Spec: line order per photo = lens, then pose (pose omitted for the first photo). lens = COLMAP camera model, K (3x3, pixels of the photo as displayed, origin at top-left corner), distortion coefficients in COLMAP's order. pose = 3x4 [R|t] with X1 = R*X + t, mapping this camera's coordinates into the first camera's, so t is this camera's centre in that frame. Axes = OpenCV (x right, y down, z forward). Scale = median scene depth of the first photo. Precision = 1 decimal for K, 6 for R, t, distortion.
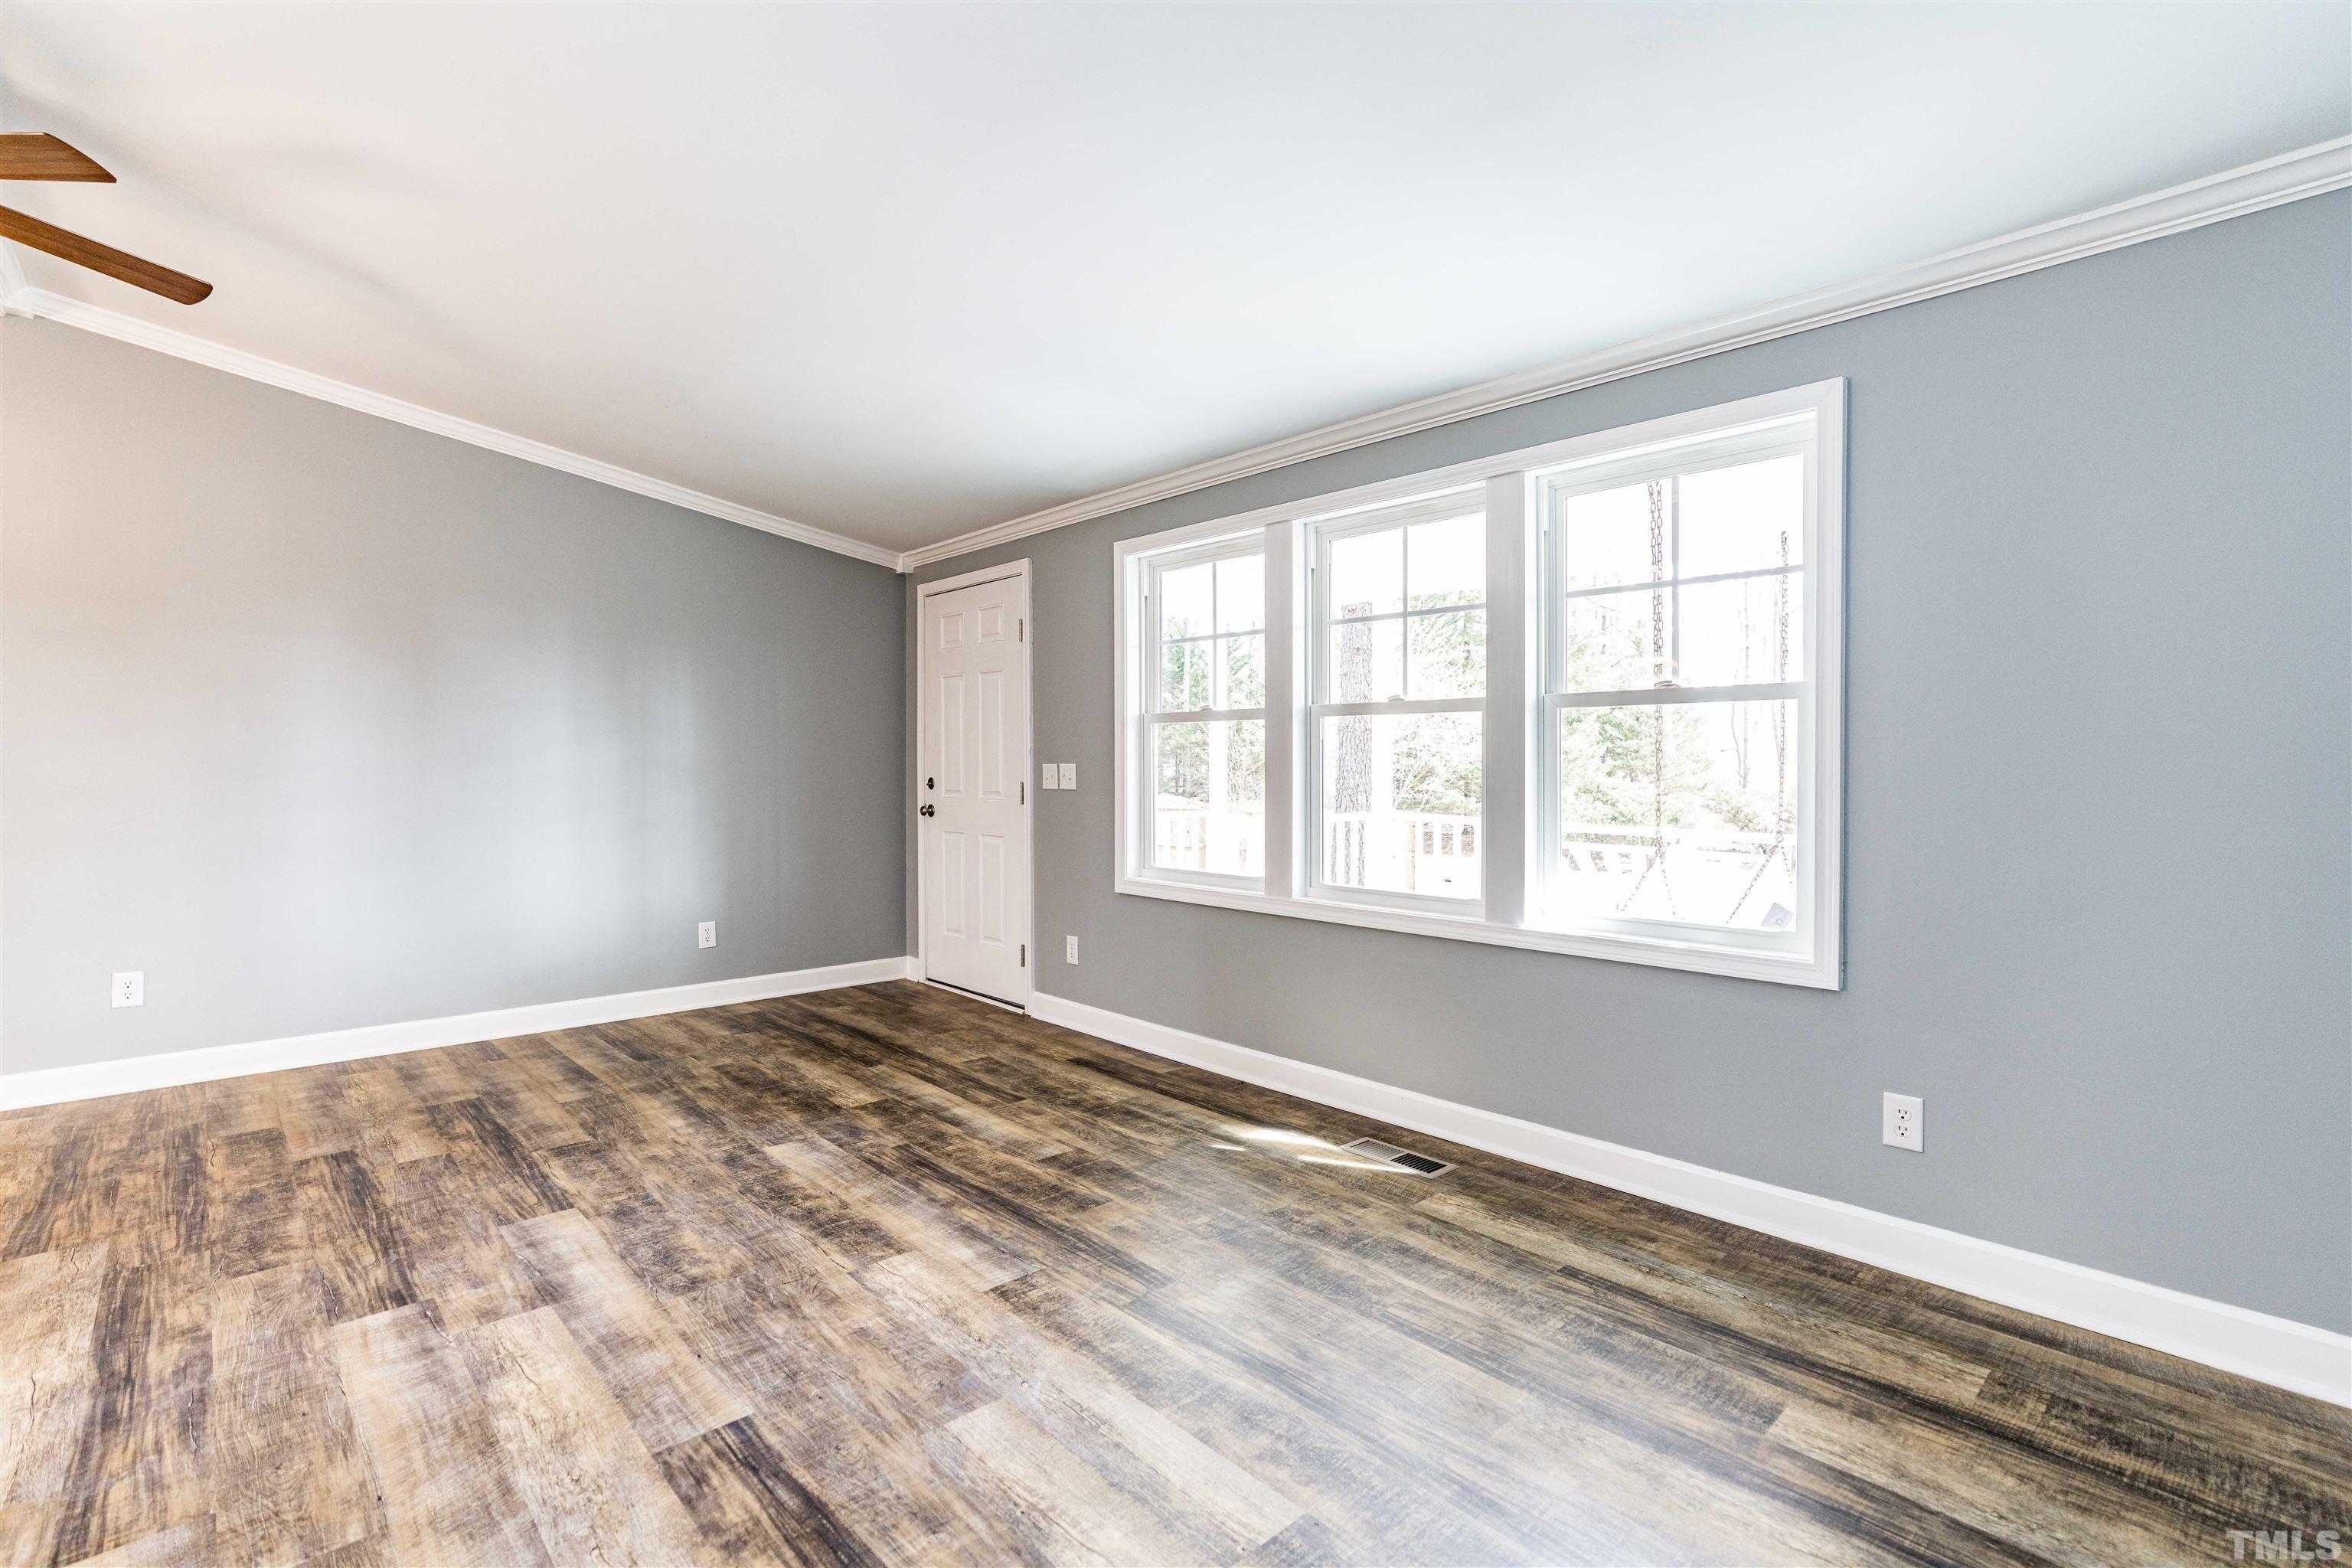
lens RADIAL K [[1099.9, 0, 1178.1], [0, 1099.9, 778.5], [0, 0, 1]] dist [-0.038752, 0.025022]
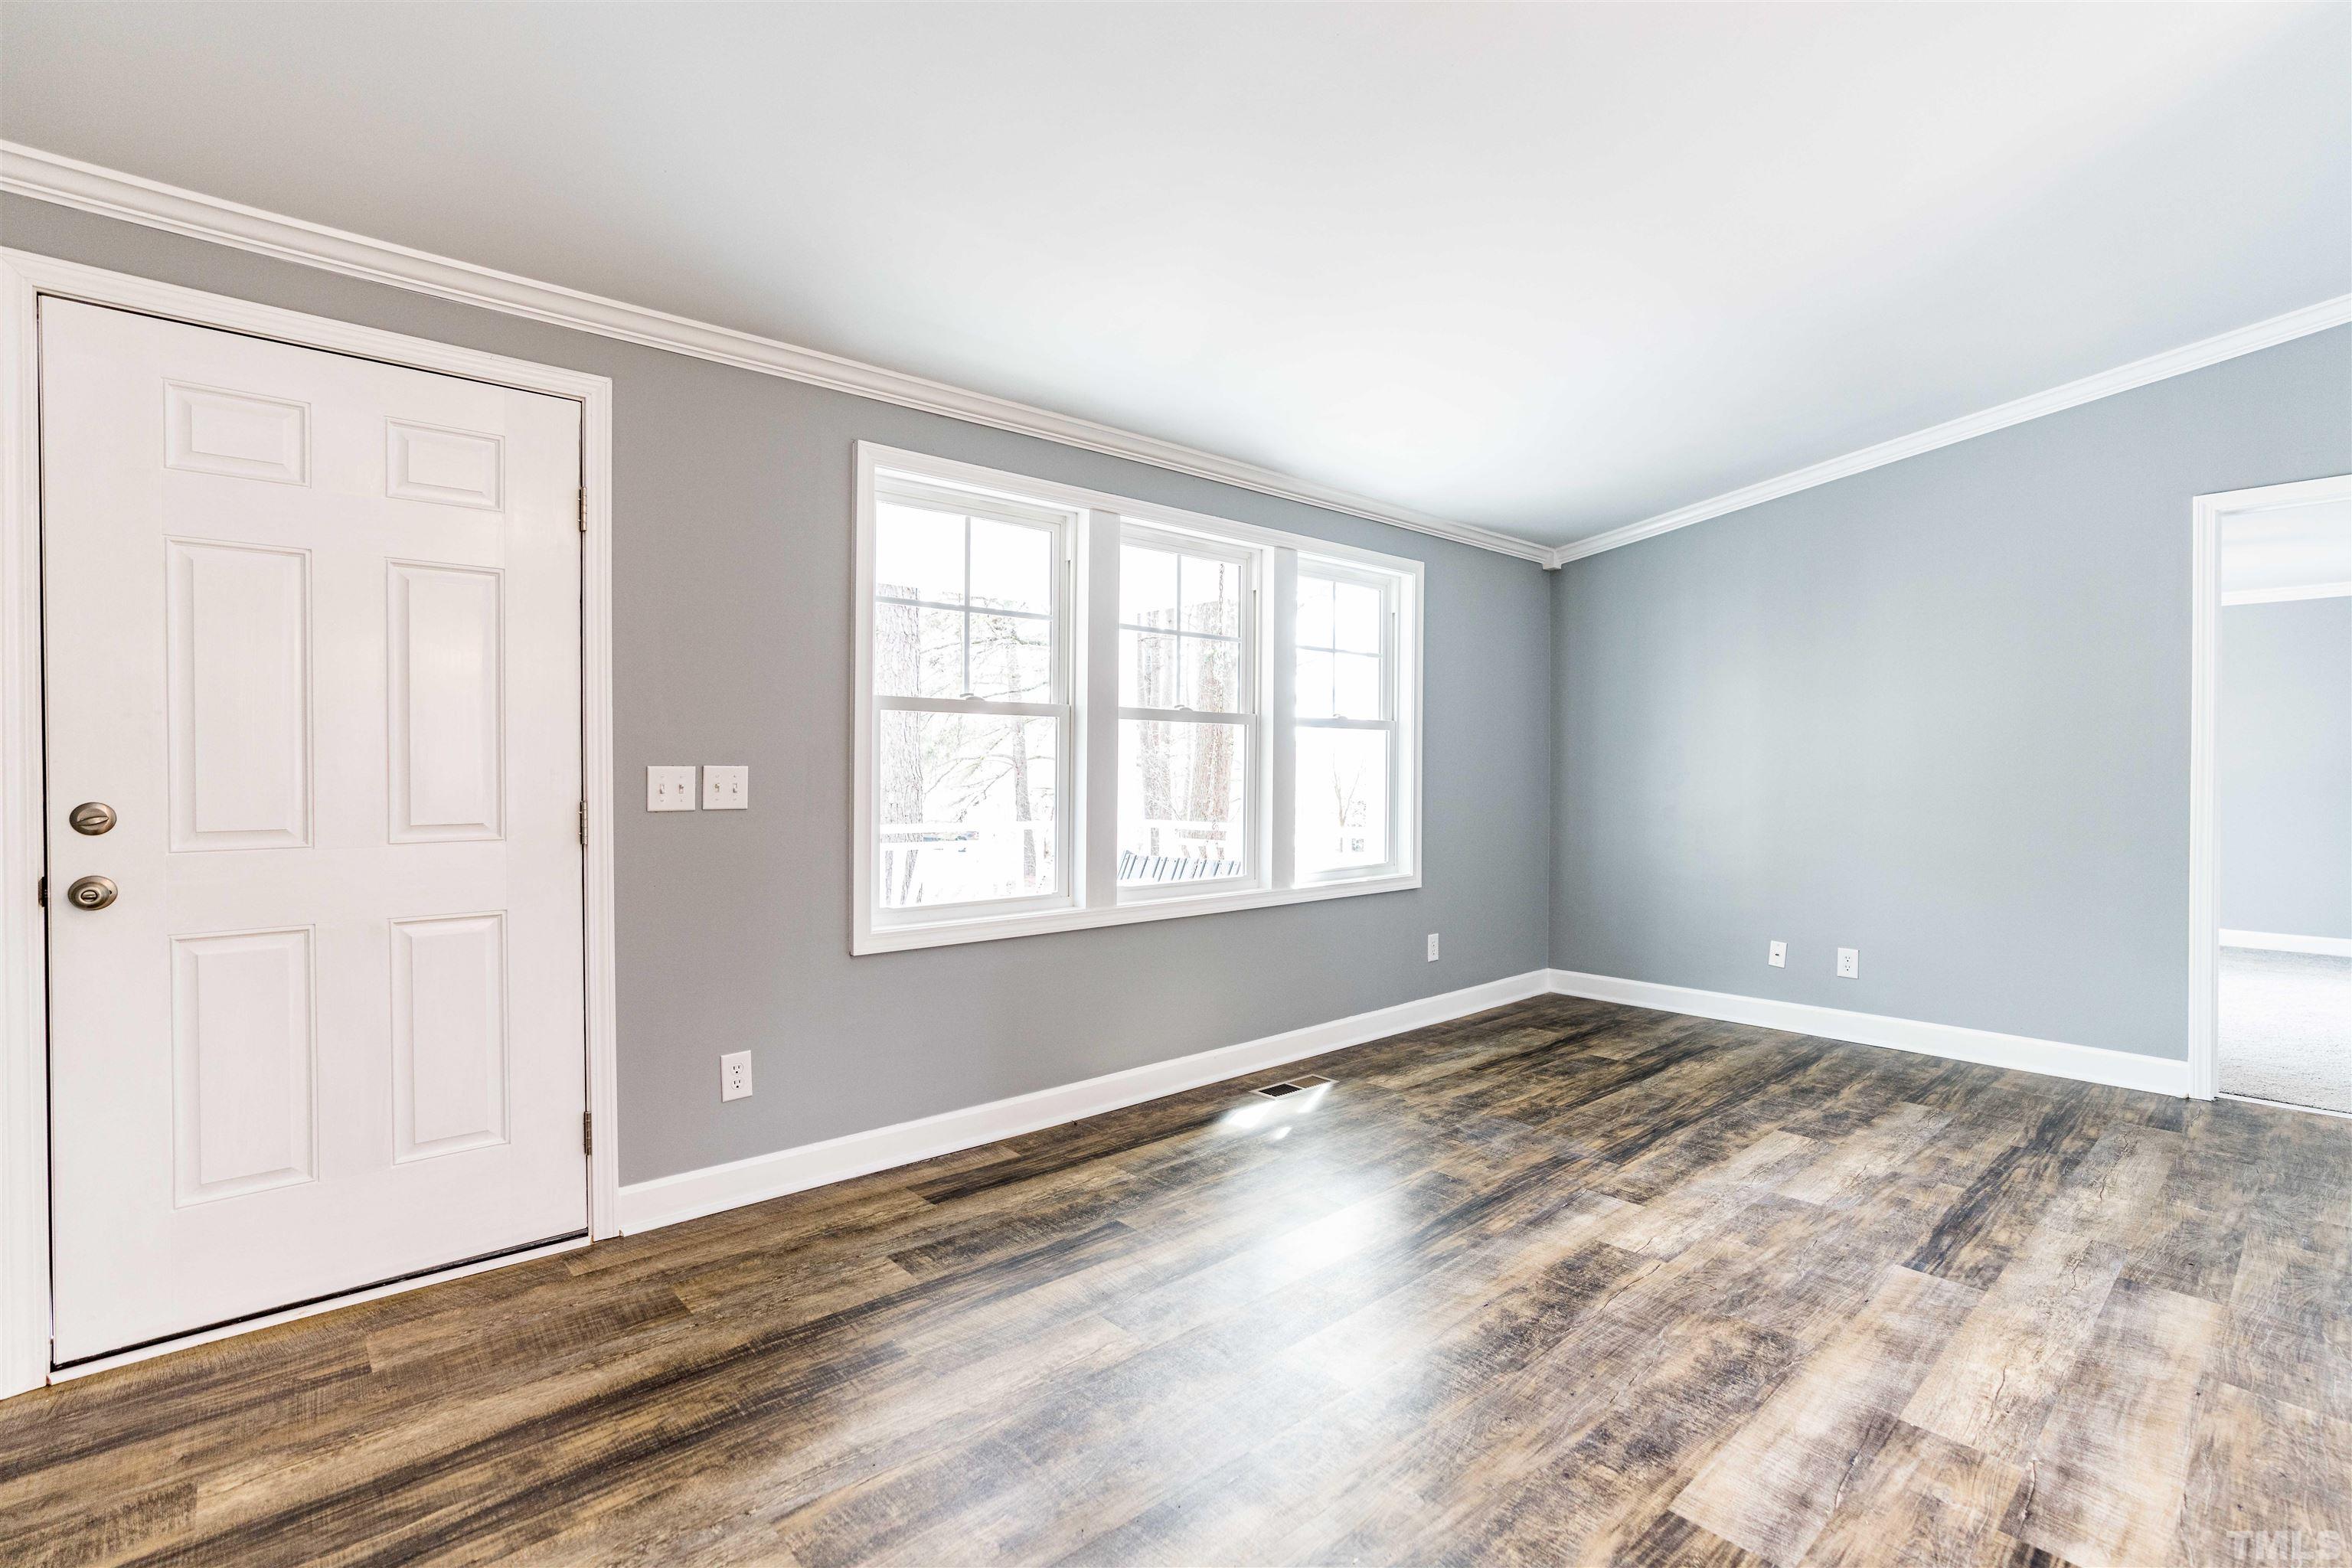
lens RADIAL K [[1078.0, 0, 1166.4], [0, 1078.0, 785.6], [0, 0, 1]] dist [-0.039179, 0.018151]
pose [[0.010717, -0.015113, 0.999828, -1.120974], [0.011871, 0.999817, 0.014986, -0.015730], [-0.999872, 0.011708, 0.010895, 1.249127]]
